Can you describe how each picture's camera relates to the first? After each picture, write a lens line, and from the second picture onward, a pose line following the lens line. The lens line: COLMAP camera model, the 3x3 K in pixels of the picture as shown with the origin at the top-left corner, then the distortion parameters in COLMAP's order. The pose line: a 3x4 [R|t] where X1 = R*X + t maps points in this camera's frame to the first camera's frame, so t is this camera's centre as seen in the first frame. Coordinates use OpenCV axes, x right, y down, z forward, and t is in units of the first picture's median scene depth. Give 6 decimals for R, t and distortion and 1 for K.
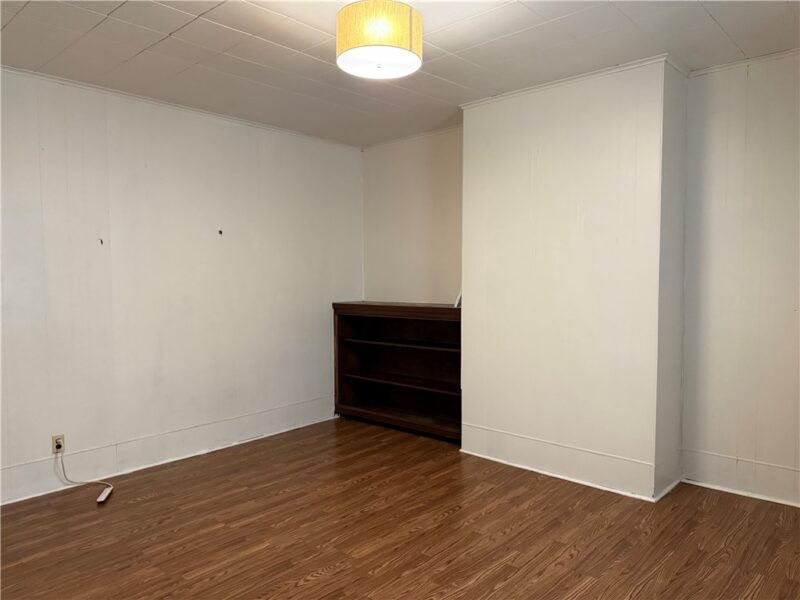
lens RADIAL K [[568.2, 0, 400.0], [0, 568.2, 300.5], [0, 0, 1]] dist [0.032169, -0.036780]
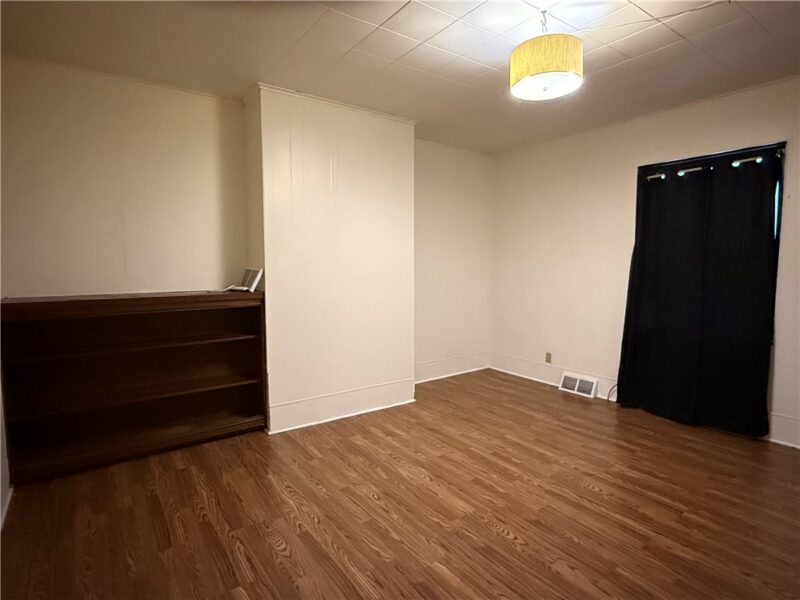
lens RADIAL K [[437.7, 0, 400.7], [0, 437.7, 296.9], [0, 0, 1]] dist [0.032652, -0.000241]
pose [[0.209752, -0.074045, 0.974947, -0.763040], [0.043002, 0.996862, 0.066458, -0.024454], [-0.976809, 0.027985, 0.212278, 0.784641]]
